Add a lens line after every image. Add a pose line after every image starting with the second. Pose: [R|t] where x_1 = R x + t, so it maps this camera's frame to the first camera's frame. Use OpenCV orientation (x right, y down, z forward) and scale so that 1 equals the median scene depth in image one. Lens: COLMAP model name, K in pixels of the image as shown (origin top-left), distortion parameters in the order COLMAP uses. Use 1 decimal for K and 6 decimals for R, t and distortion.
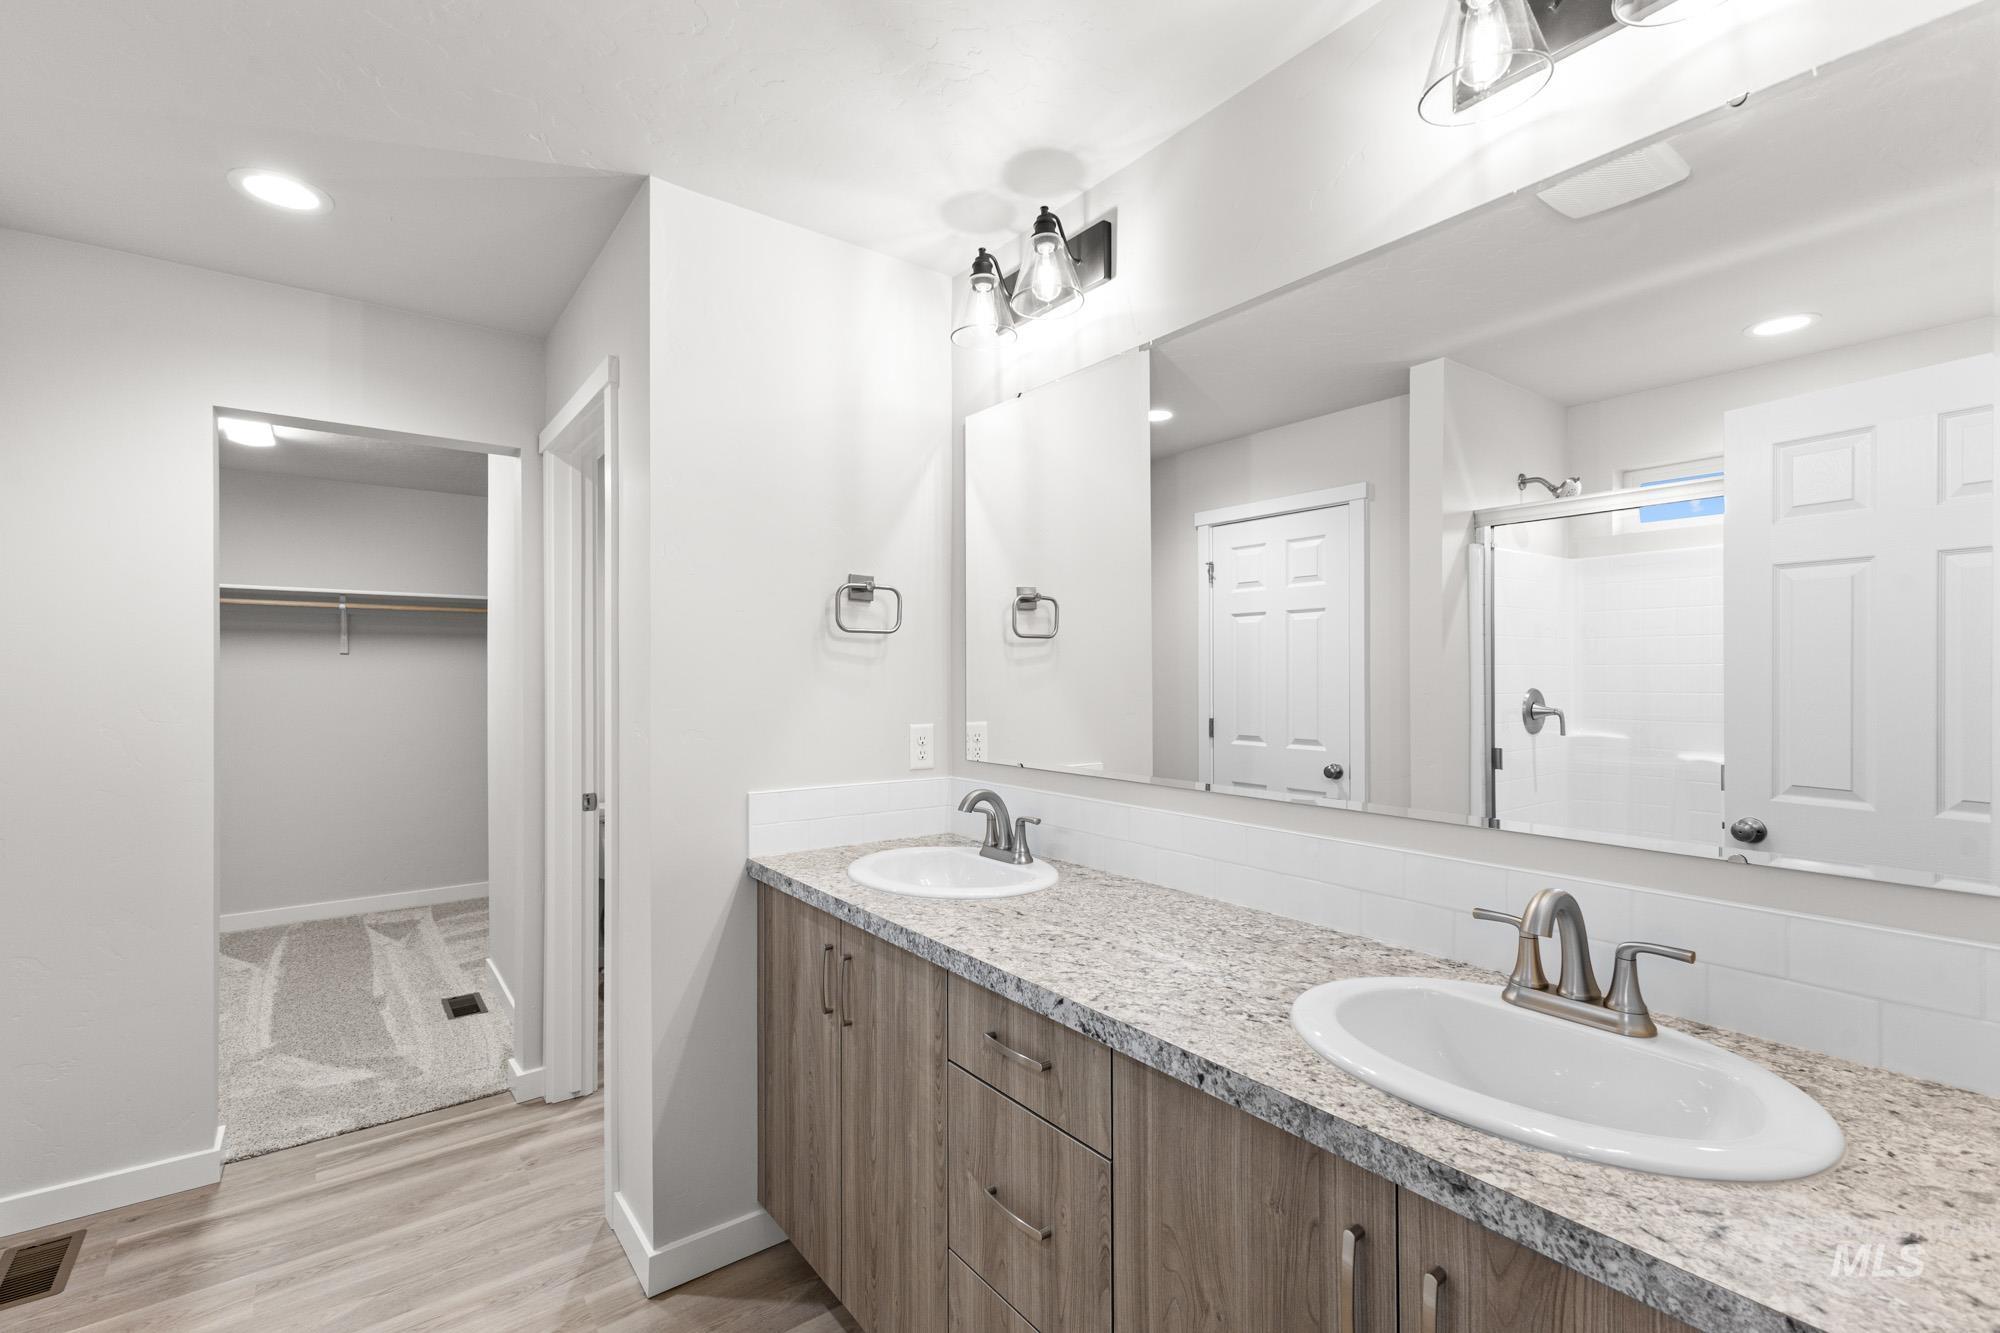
lens RADIAL K [[866.9, 0, 994.5], [0, 866.9, 670.7], [0, 0, 1]] dist [0.008132, -0.000157]
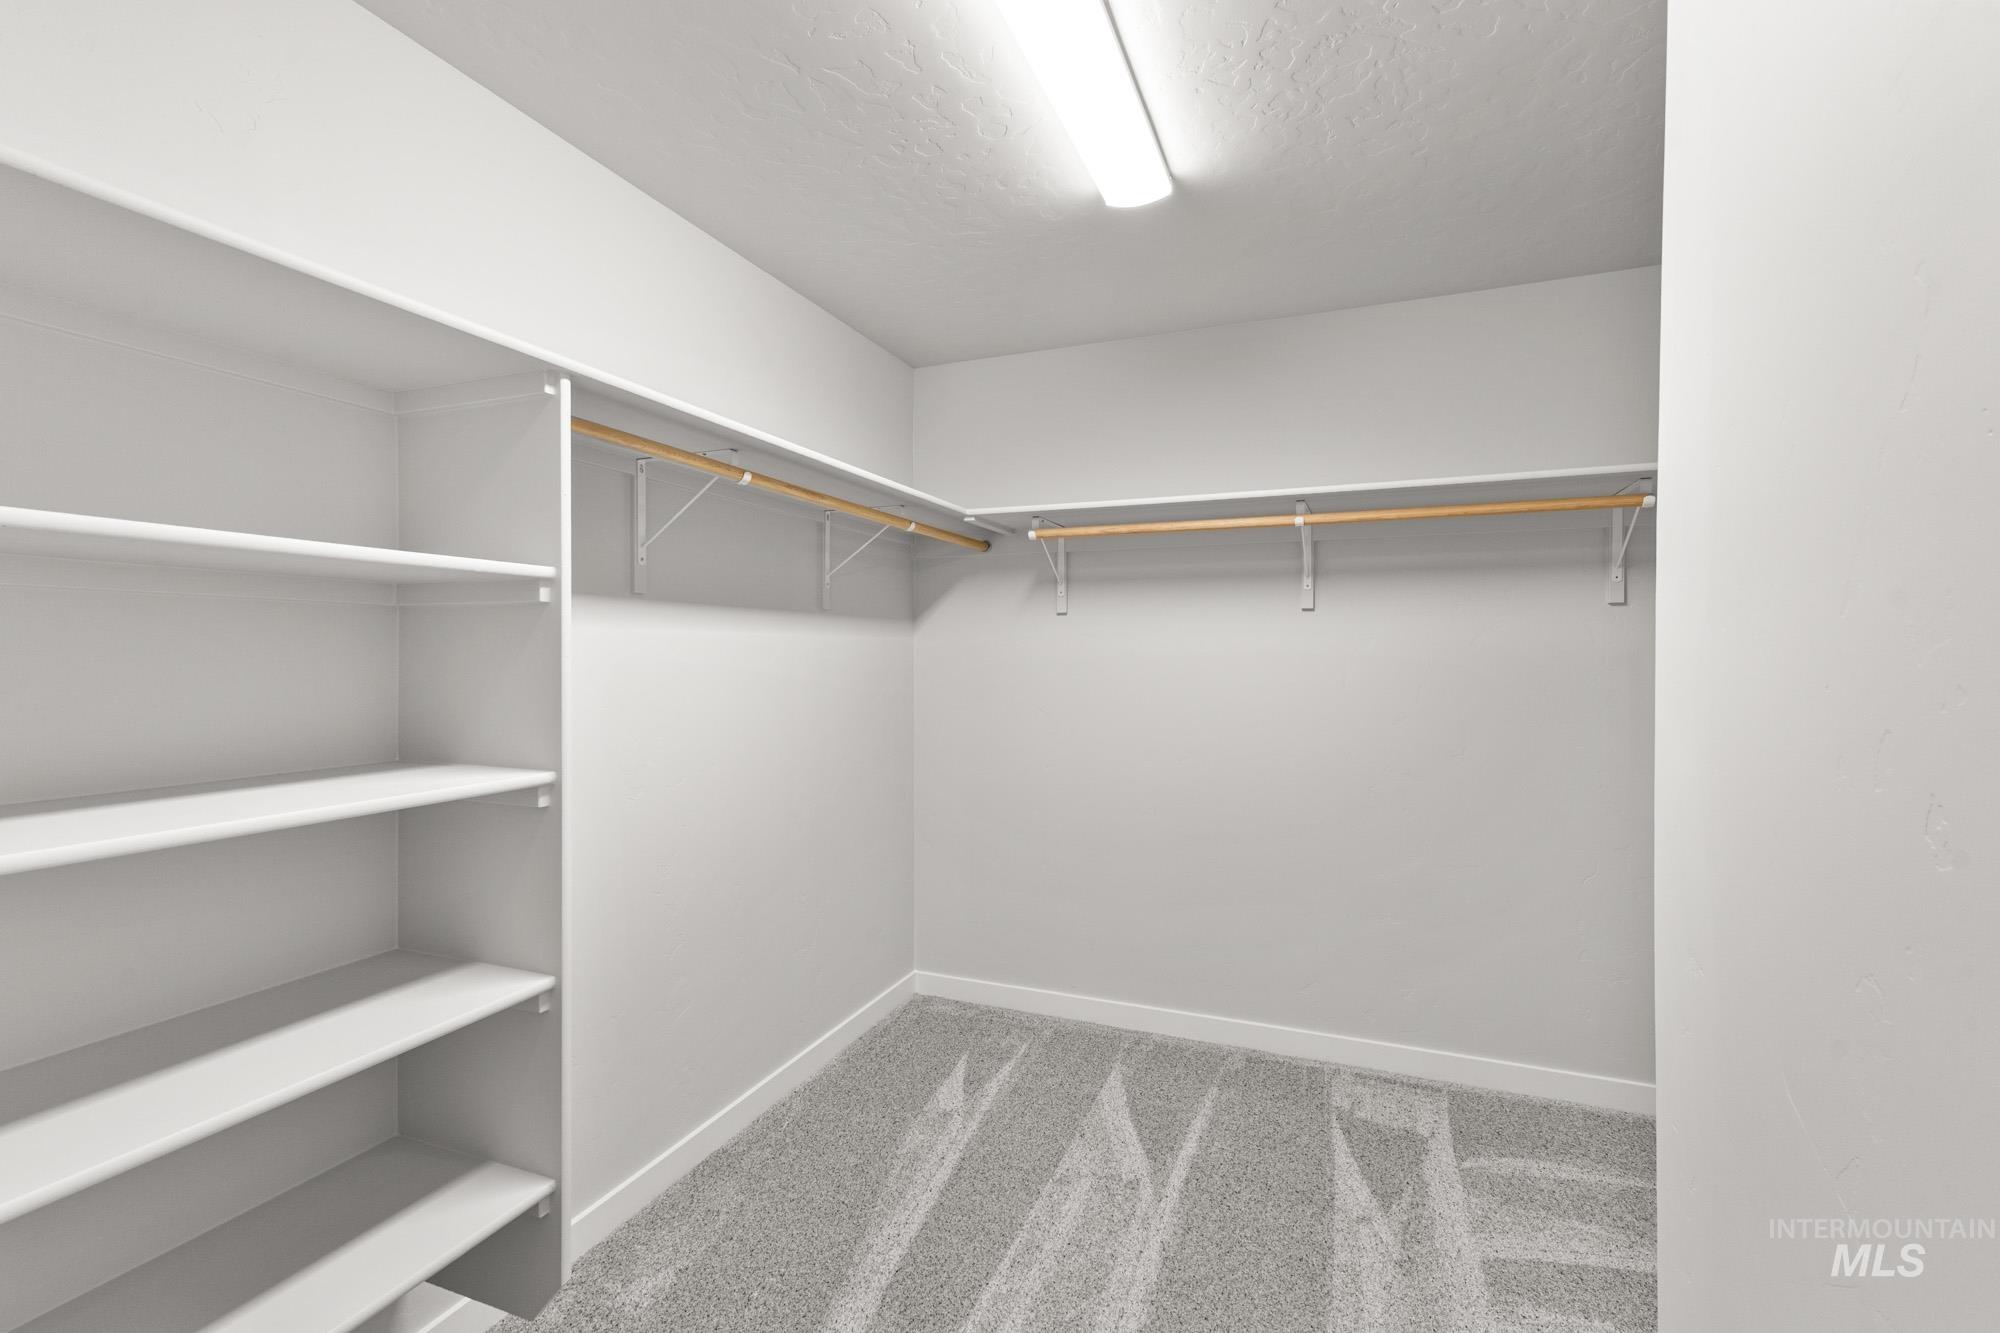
lens RADIAL K [[859.3, 0, 999.6], [0, 859.3, 655.9], [0, 0, 1]] dist [0.001555, -0.000069]
pose [[0.509825, 0.004169, -0.860268, -0.423553], [-0.001550, 0.999991, 0.003927, 0.012453], [0.860277, -0.000669, 0.509827, 0.629845]]
